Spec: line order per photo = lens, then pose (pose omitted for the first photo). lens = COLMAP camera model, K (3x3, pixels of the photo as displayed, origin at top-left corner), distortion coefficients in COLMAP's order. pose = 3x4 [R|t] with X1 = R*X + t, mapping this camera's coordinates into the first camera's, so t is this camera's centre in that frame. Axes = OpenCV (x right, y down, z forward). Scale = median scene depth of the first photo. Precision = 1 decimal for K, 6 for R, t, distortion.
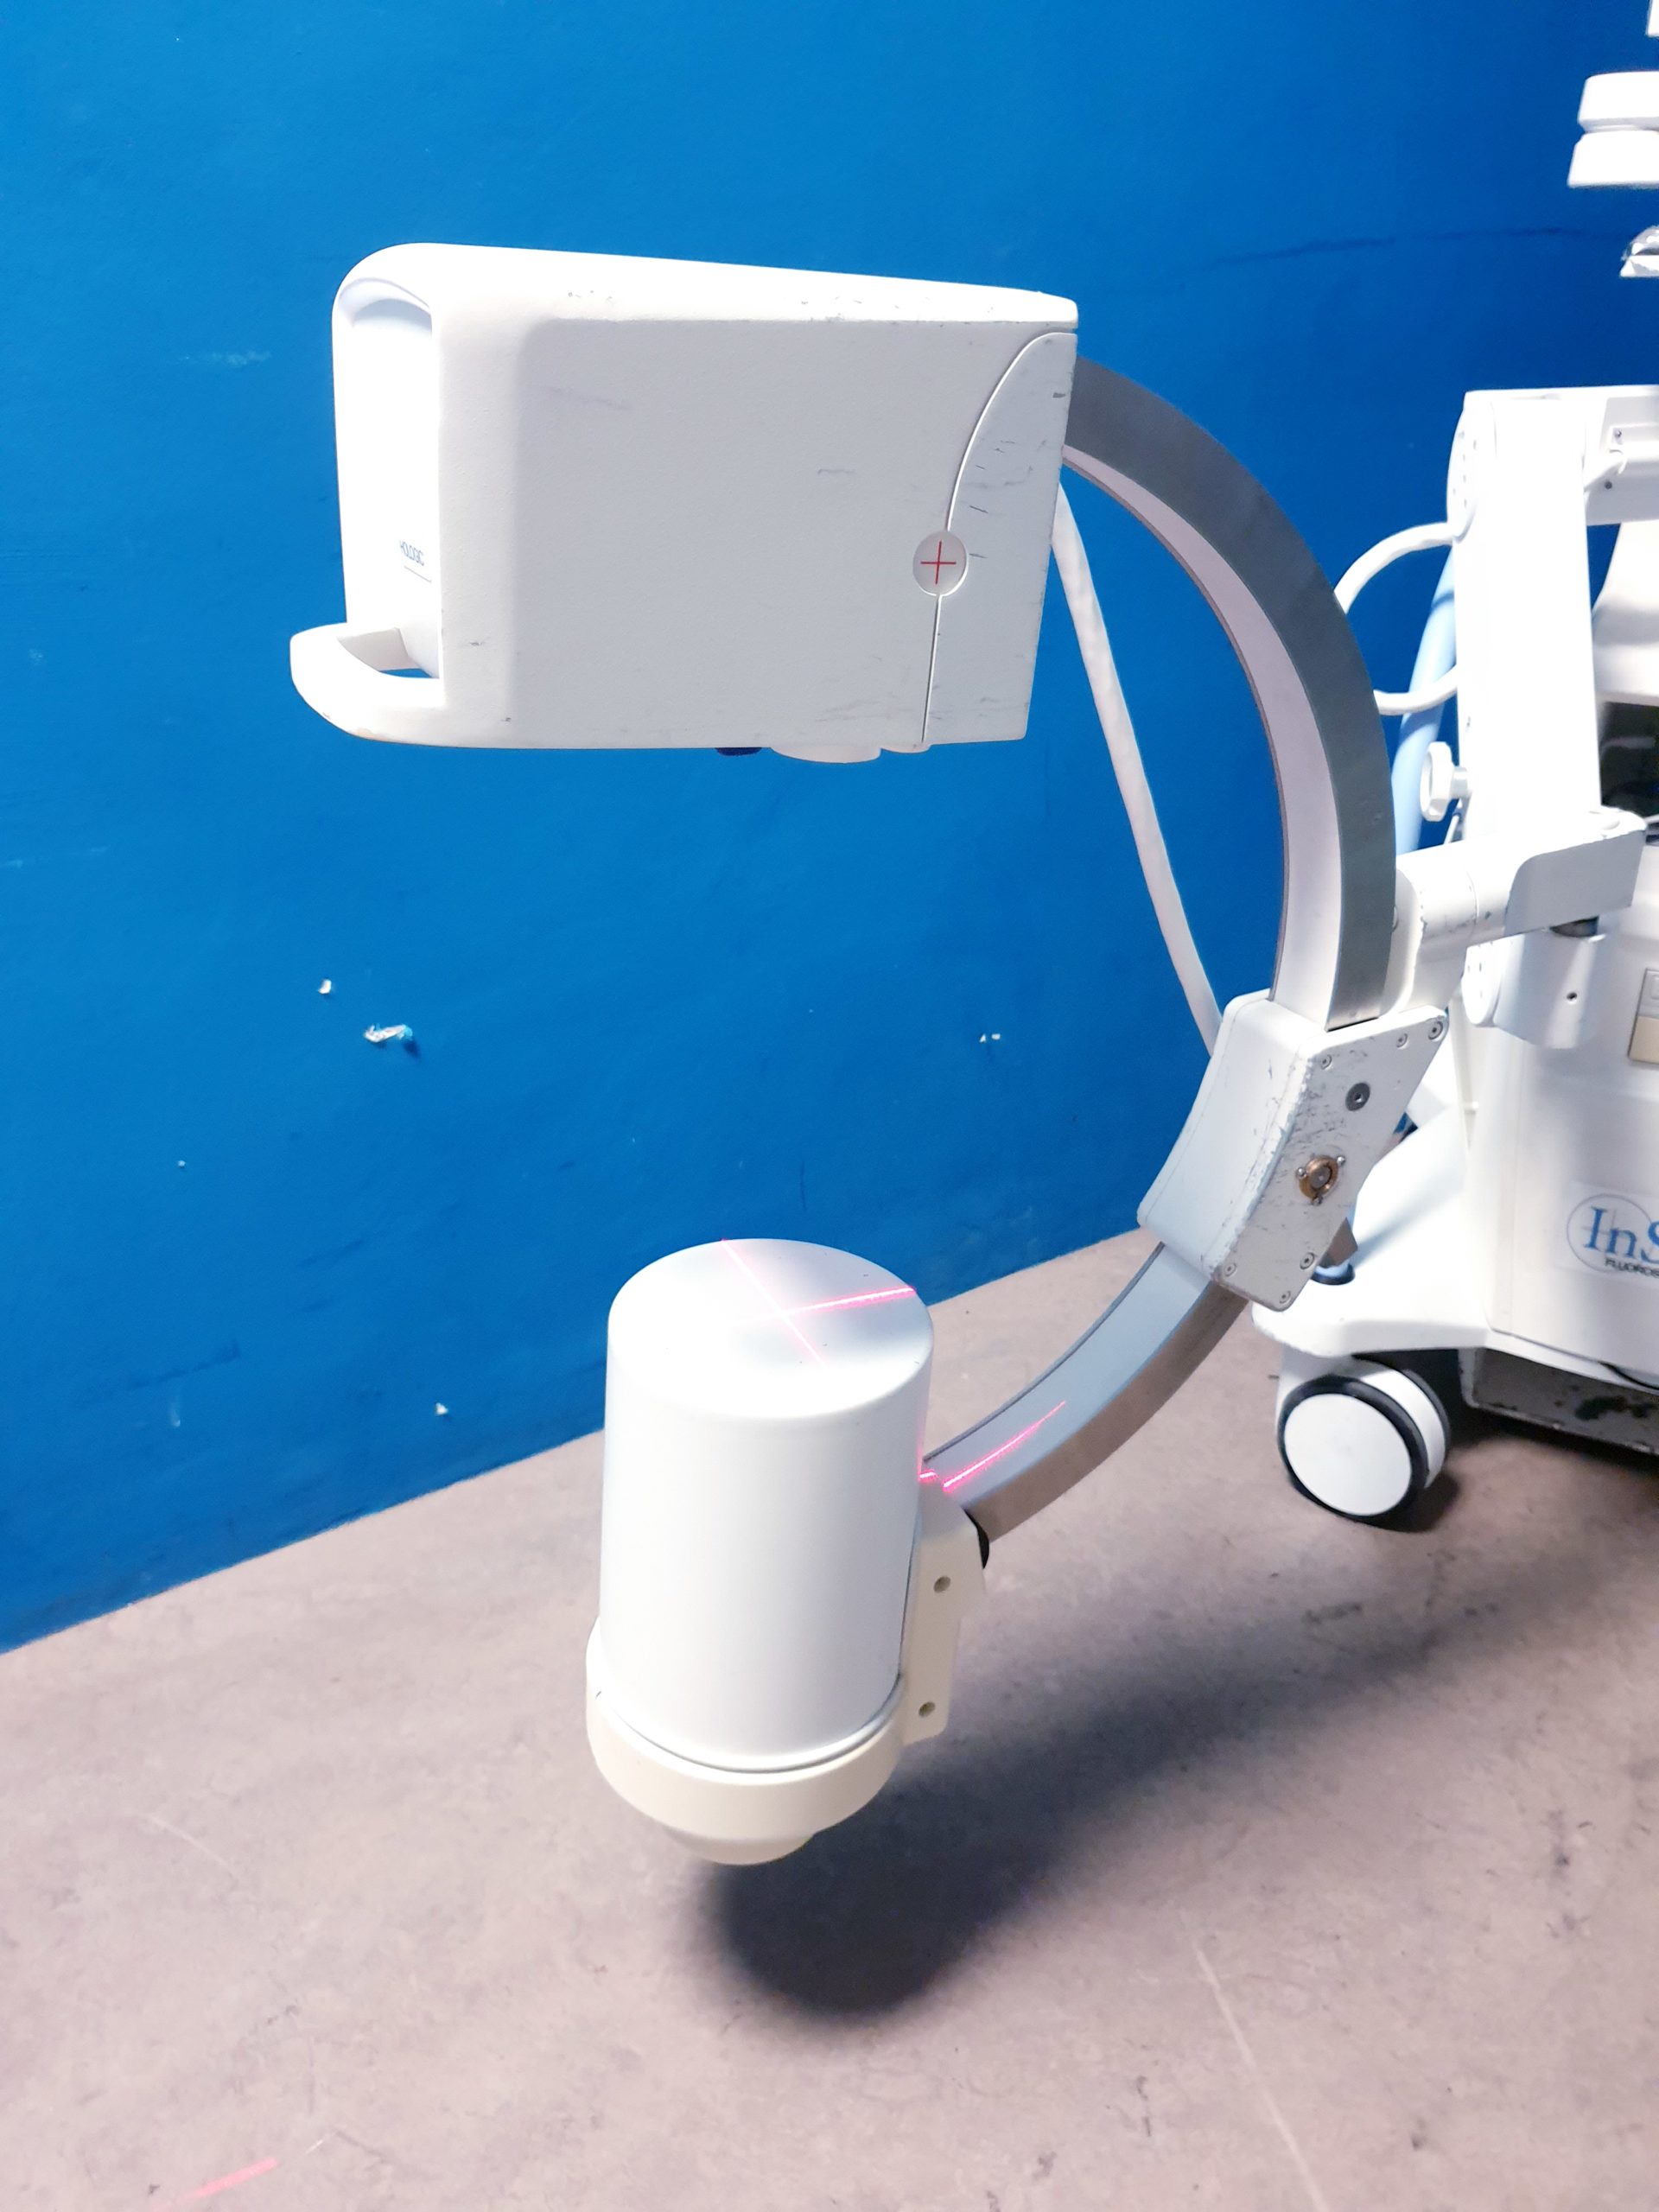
lens RADIAL K [[1729.2, 0, 826.2], [0, 1729.2, 1085.5], [0, 0, 1]] dist [-0.004756, 0.011202]
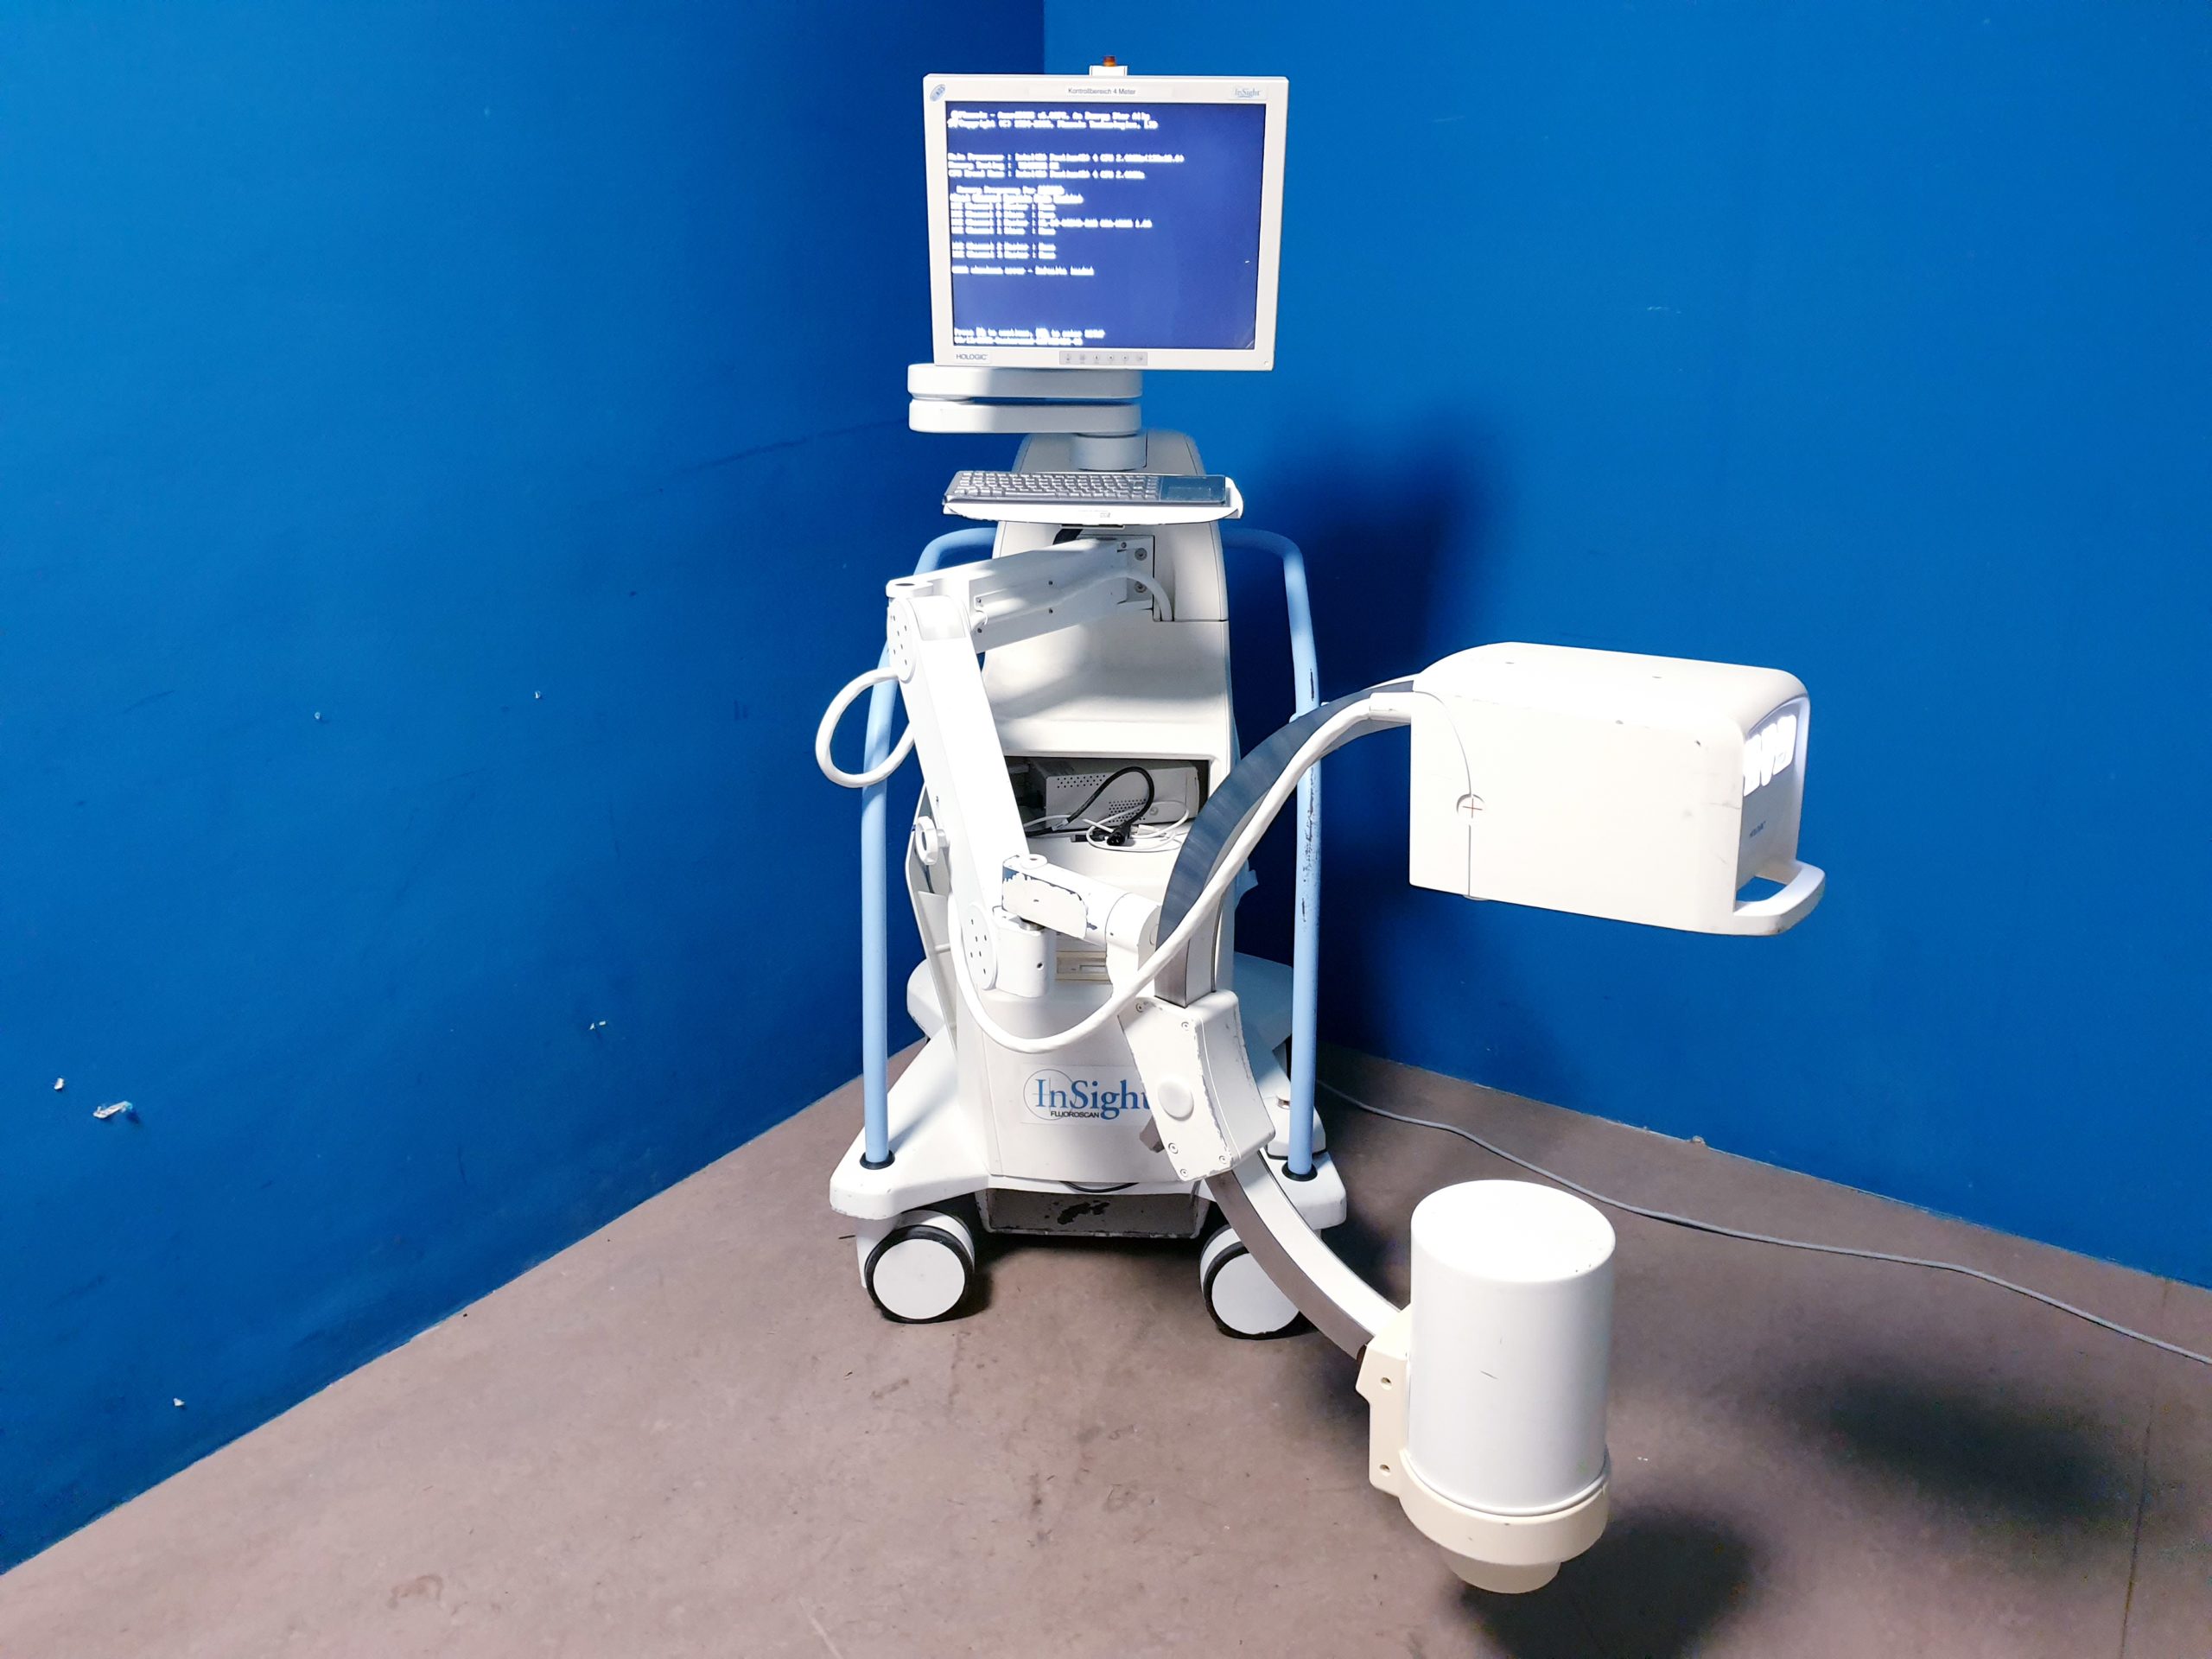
lens RADIAL K [[1729.2, 0, 1112.6], [0, 1729.2, 852.1], [0, 0, 1]] dist [-0.004756, 0.011202]
pose [[0.922321, -0.123742, 0.366075, -0.011861], [0.154158, 0.986518, -0.054933, -0.034328], [-0.354342, 0.107099, 0.928962, -0.501200]]
